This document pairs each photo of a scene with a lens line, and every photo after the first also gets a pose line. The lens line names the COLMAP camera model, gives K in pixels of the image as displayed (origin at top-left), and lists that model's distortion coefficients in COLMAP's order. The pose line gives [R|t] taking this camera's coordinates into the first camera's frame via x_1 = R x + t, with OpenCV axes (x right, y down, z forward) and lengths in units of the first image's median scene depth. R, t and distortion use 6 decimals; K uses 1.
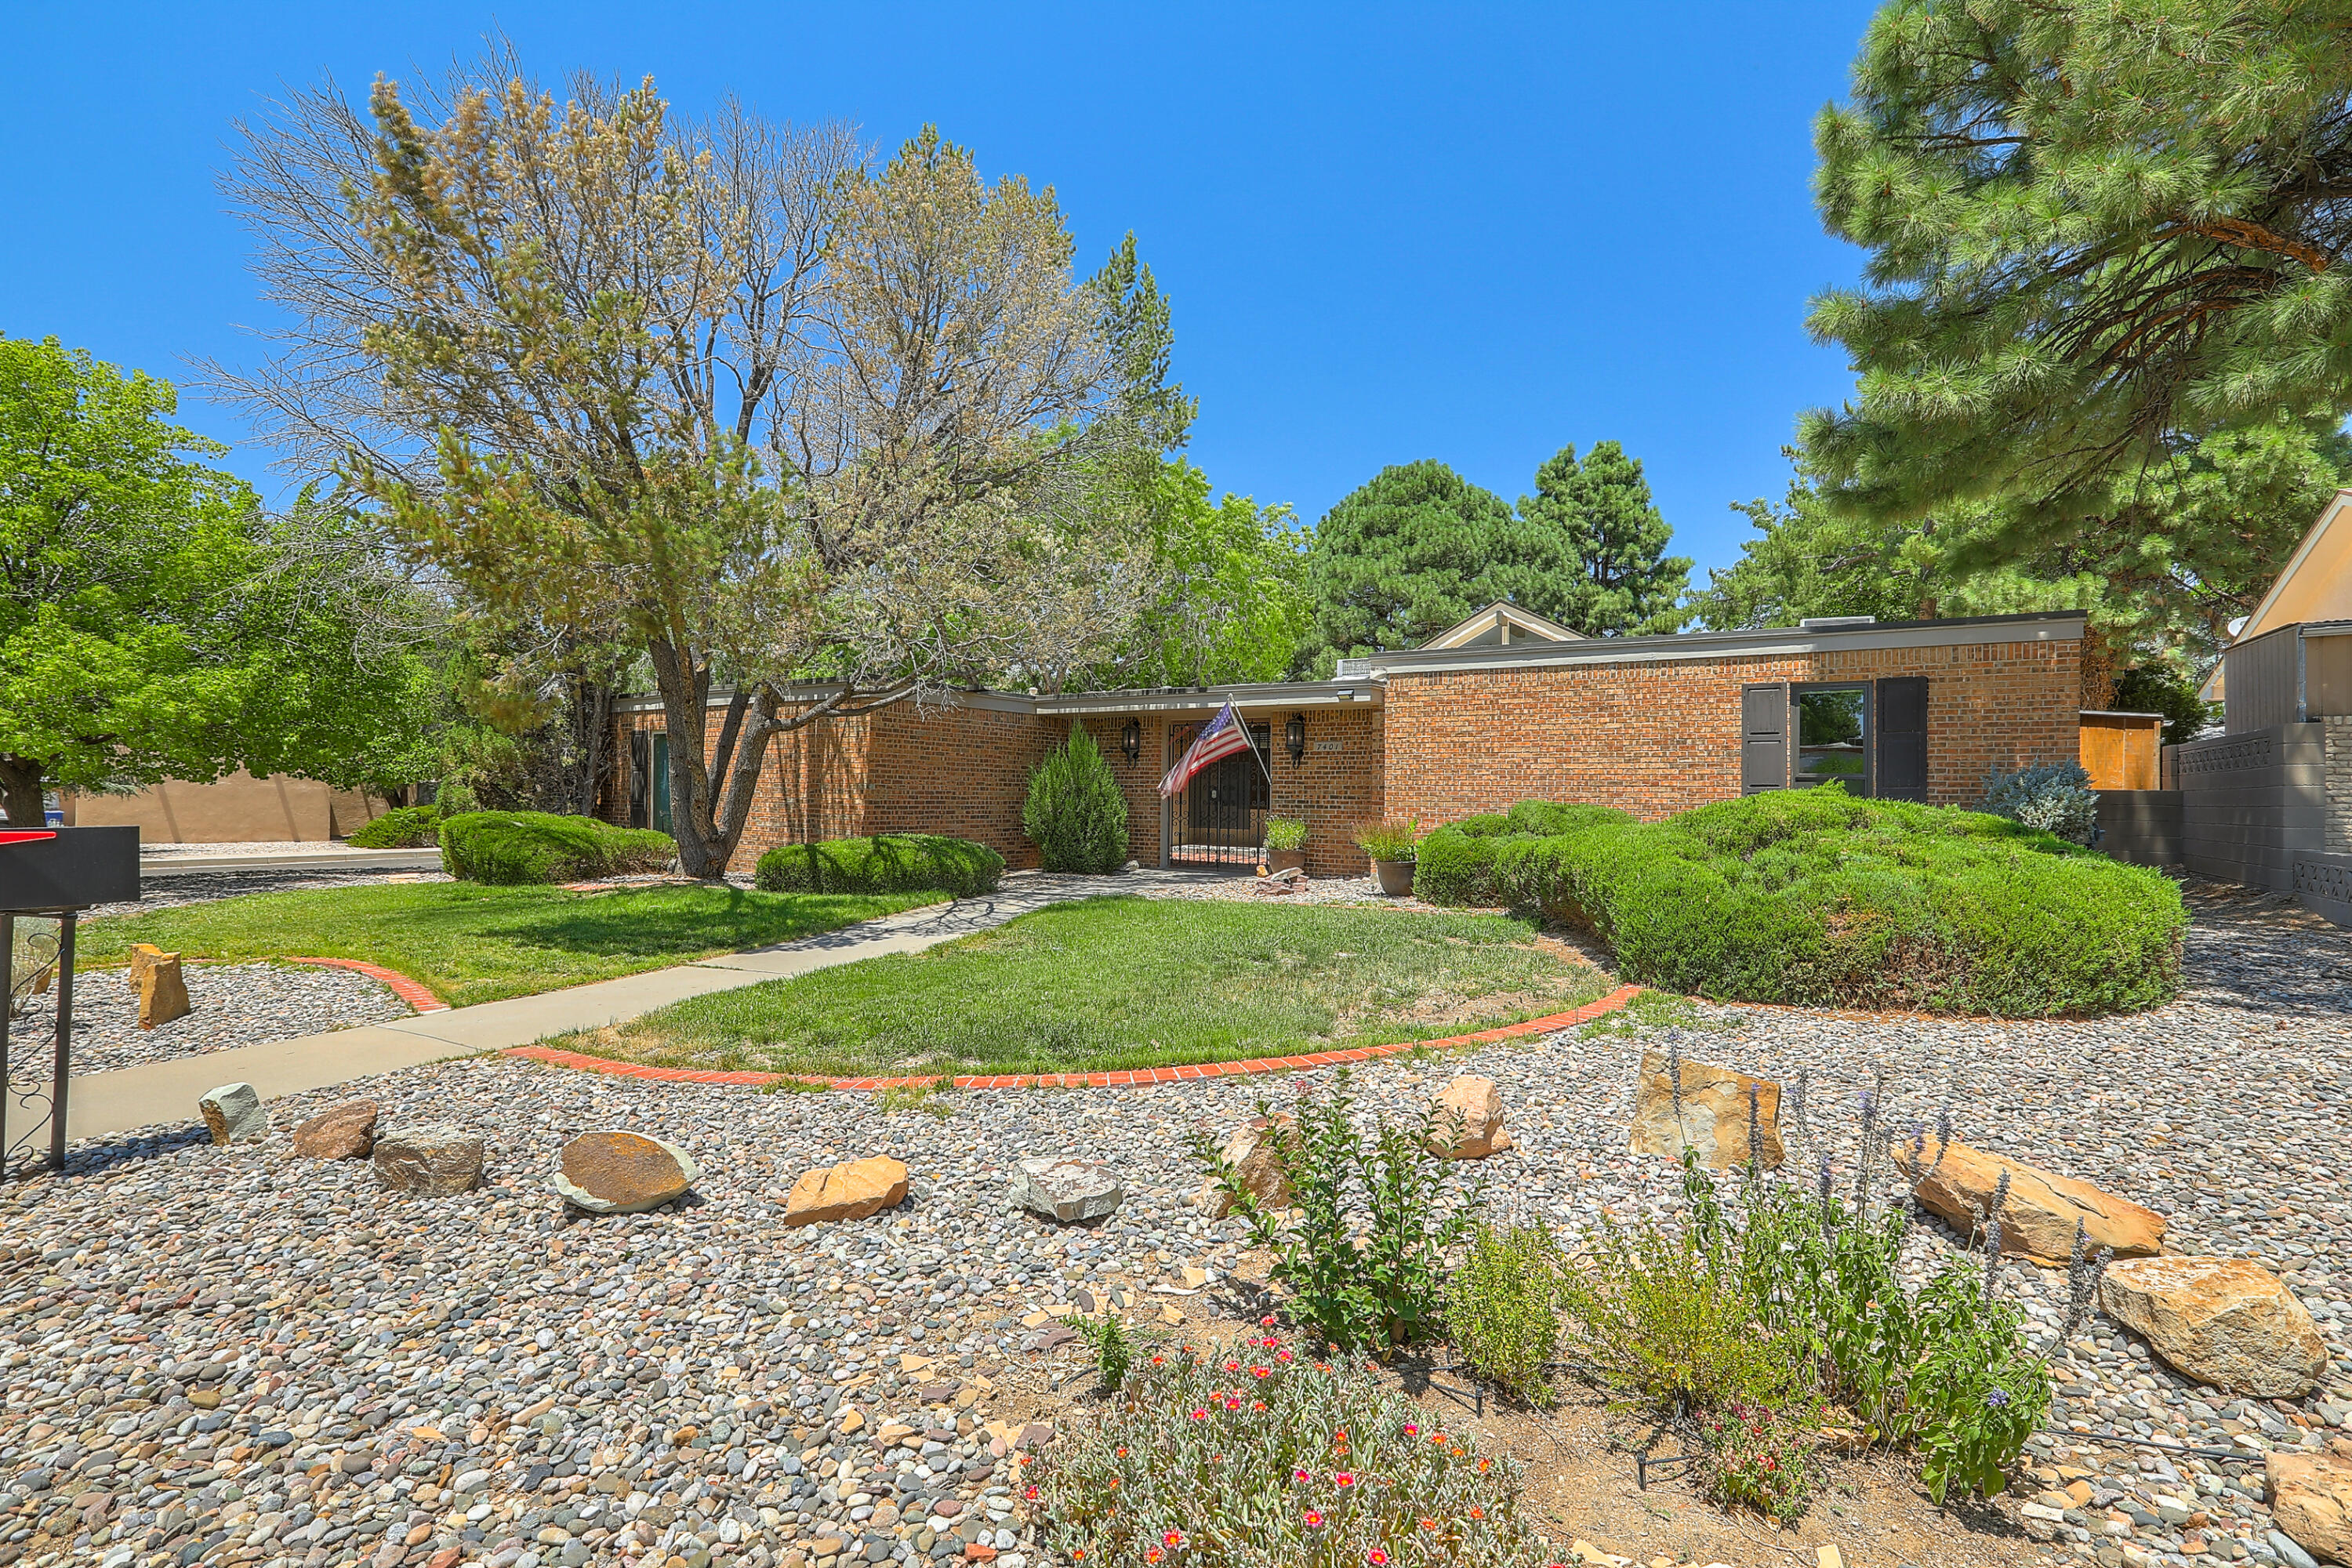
lens RADIAL K [[1069.6, 0, 1181.9], [0, 1069.6, 789.4], [0, 0, 1]] dist [-0.059305, 0.024180]
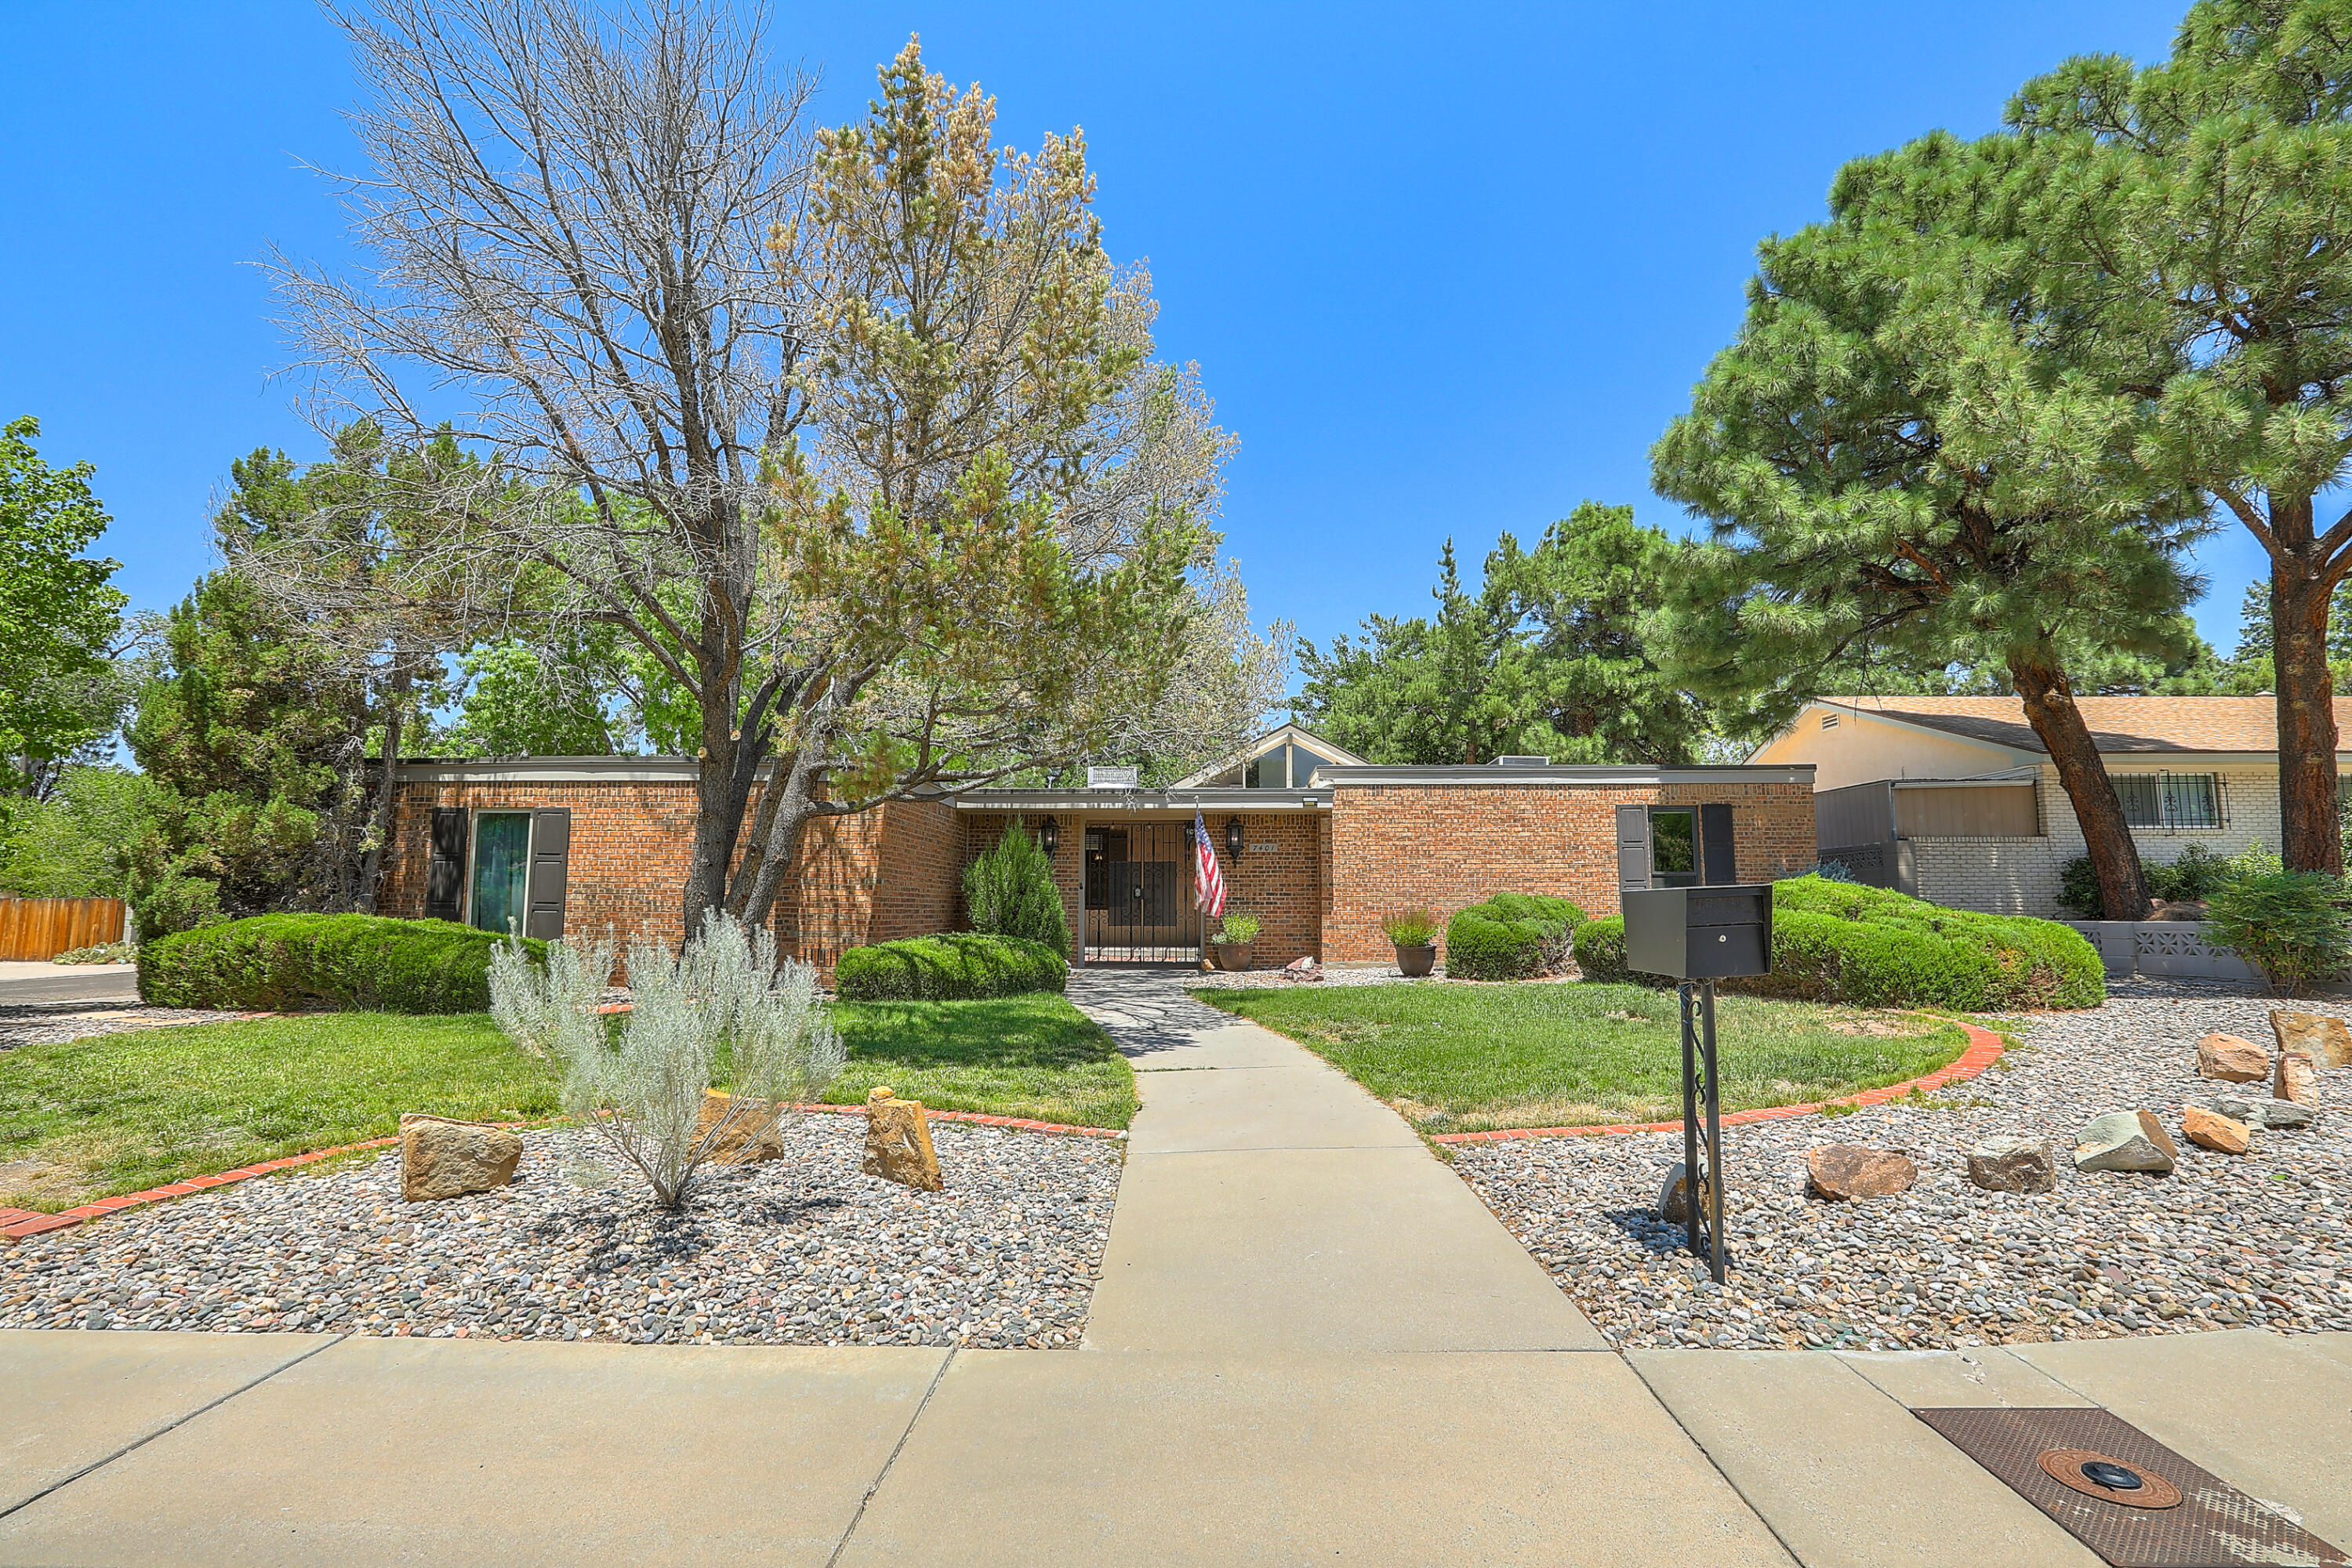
lens RADIAL K [[1069.6, 0, 1181.9], [0, 1069.6, 789.4], [0, 0, 1]] dist [-0.059305, 0.024180]
pose [[0.864002, 0.046664, 0.501321, -0.565287], [0.004798, 0.994887, -0.100876, 0.012266], [-0.503465, 0.089563, 0.859361, 0.111581]]
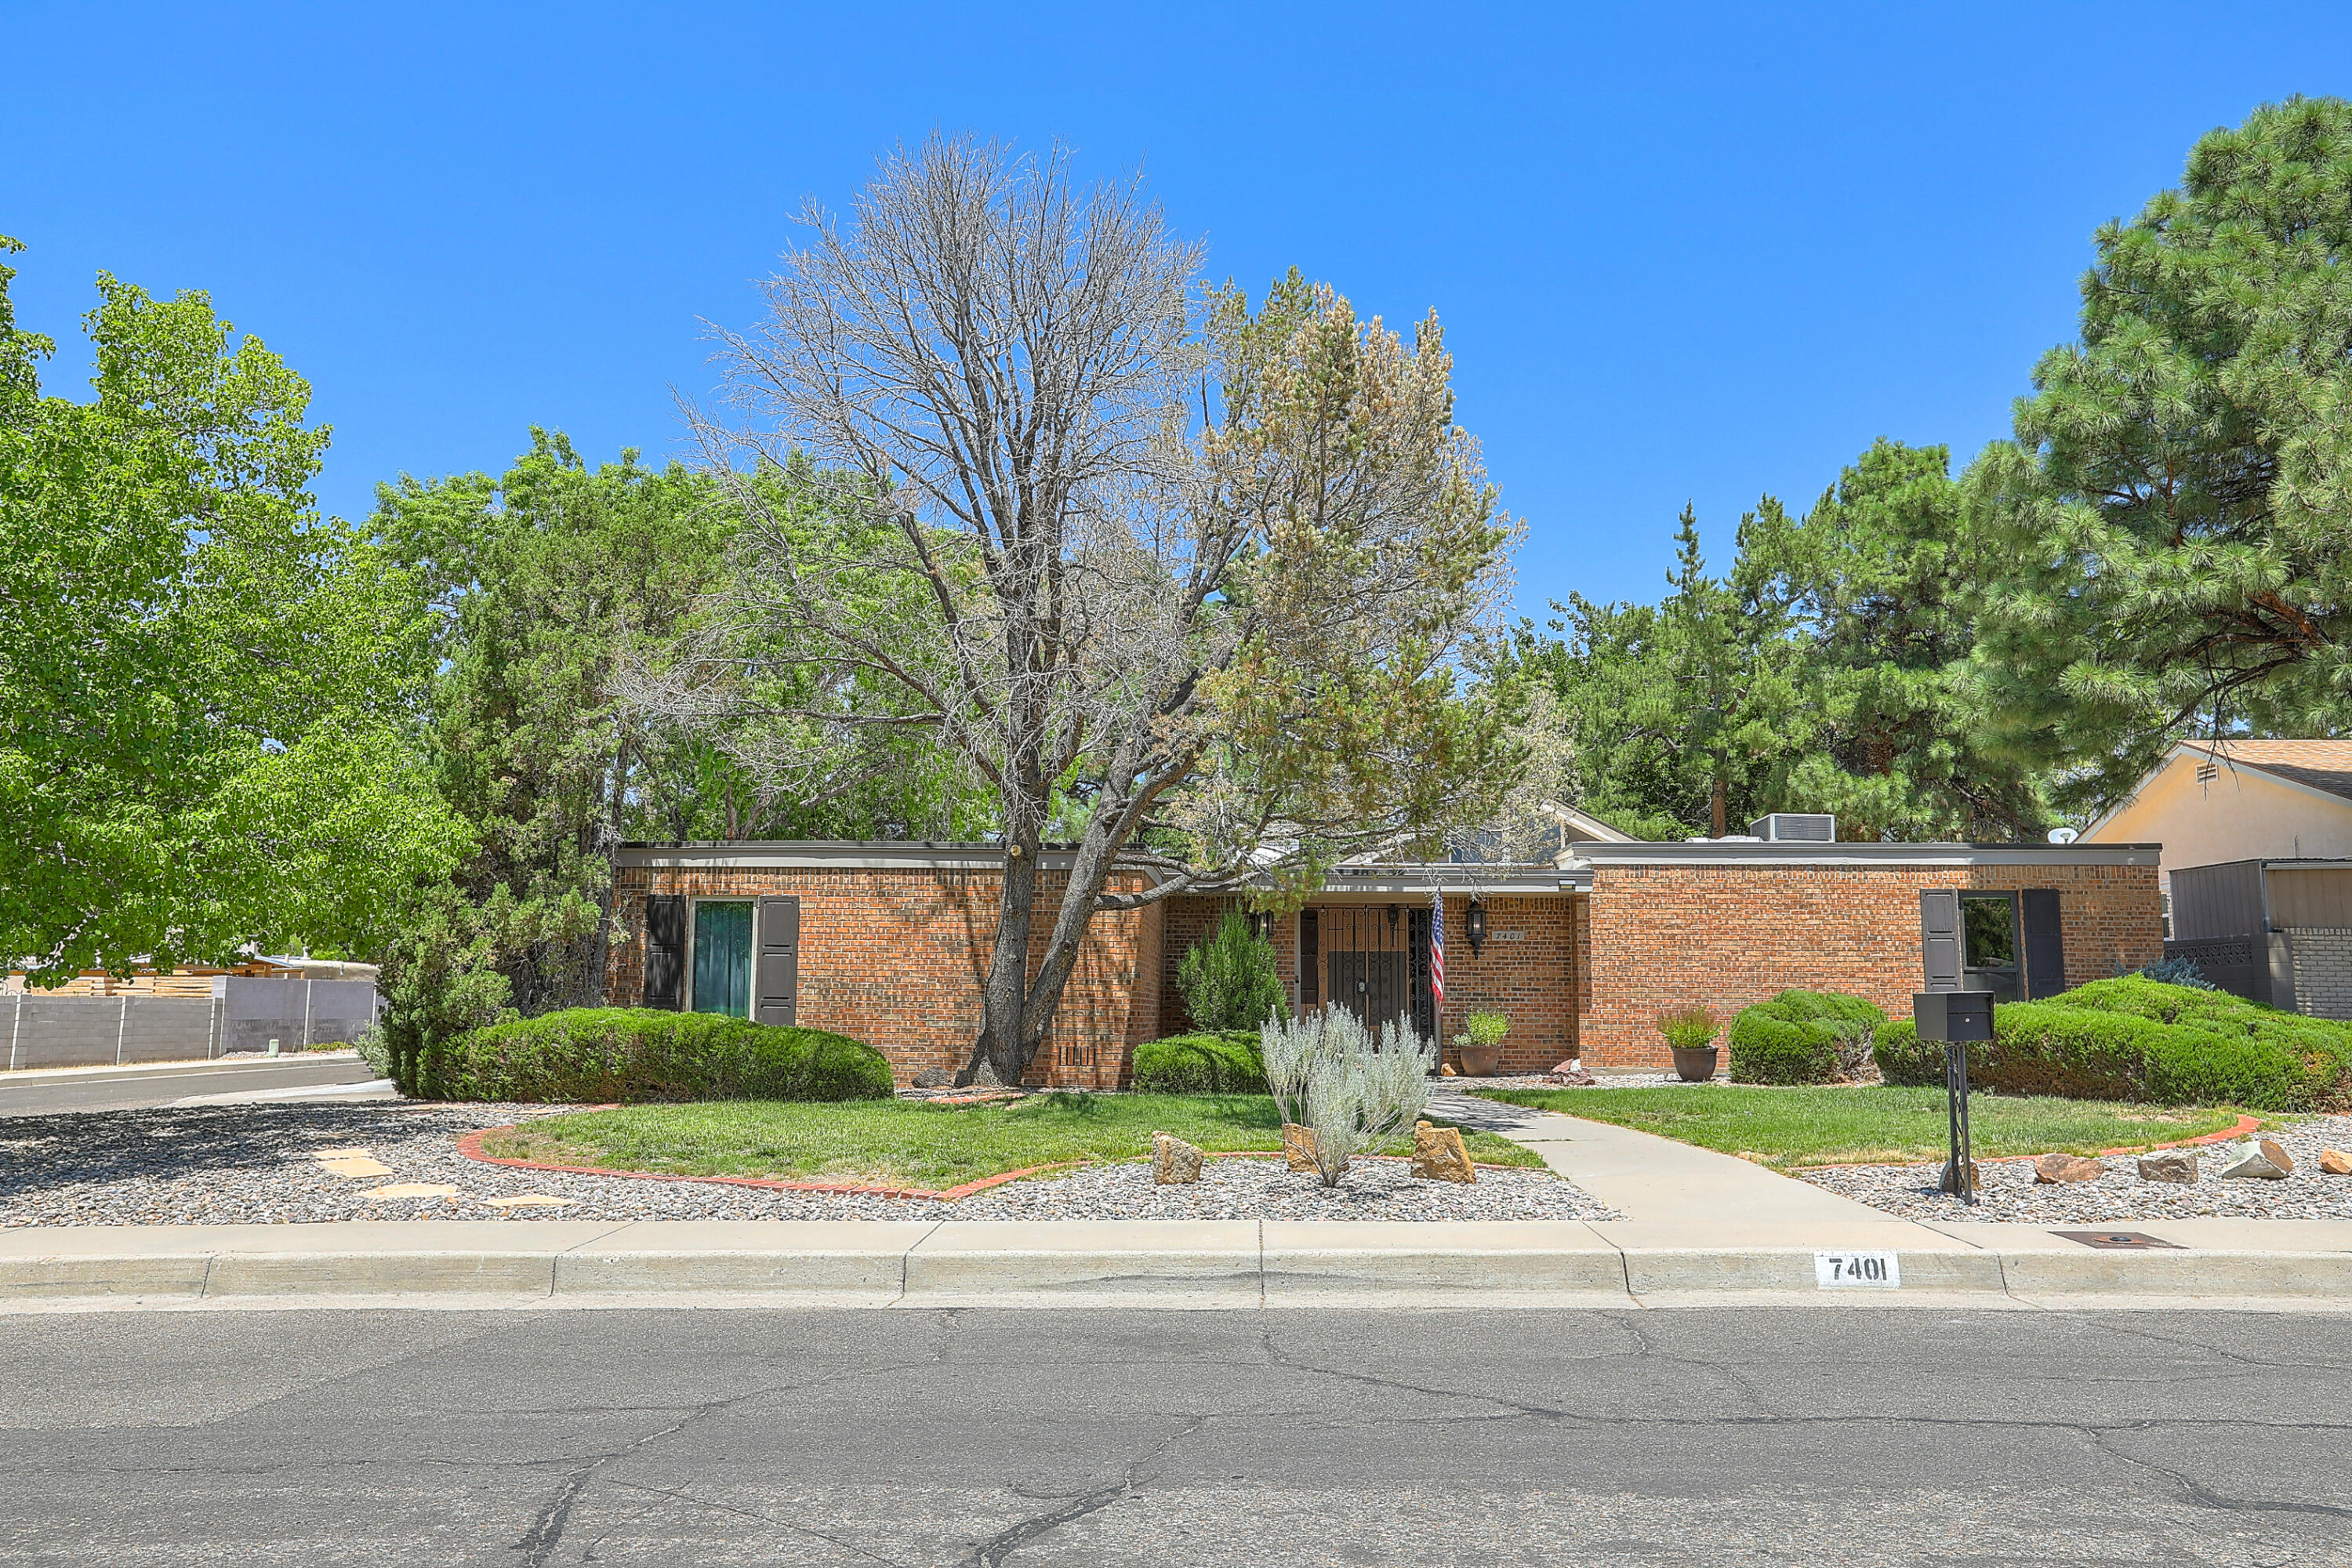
lens RADIAL K [[1733.7, 0, 1176.0], [0, 1733.7, 784.0], [0, 0, 1]] dist [-0.029592, 0.070218]
pose [[0.874226, 0.057693, 0.482079, -1.012031], [-0.000176, 0.992952, -0.118514, 0.009745], [-0.485519, 0.103523, 0.868075, -0.241472]]
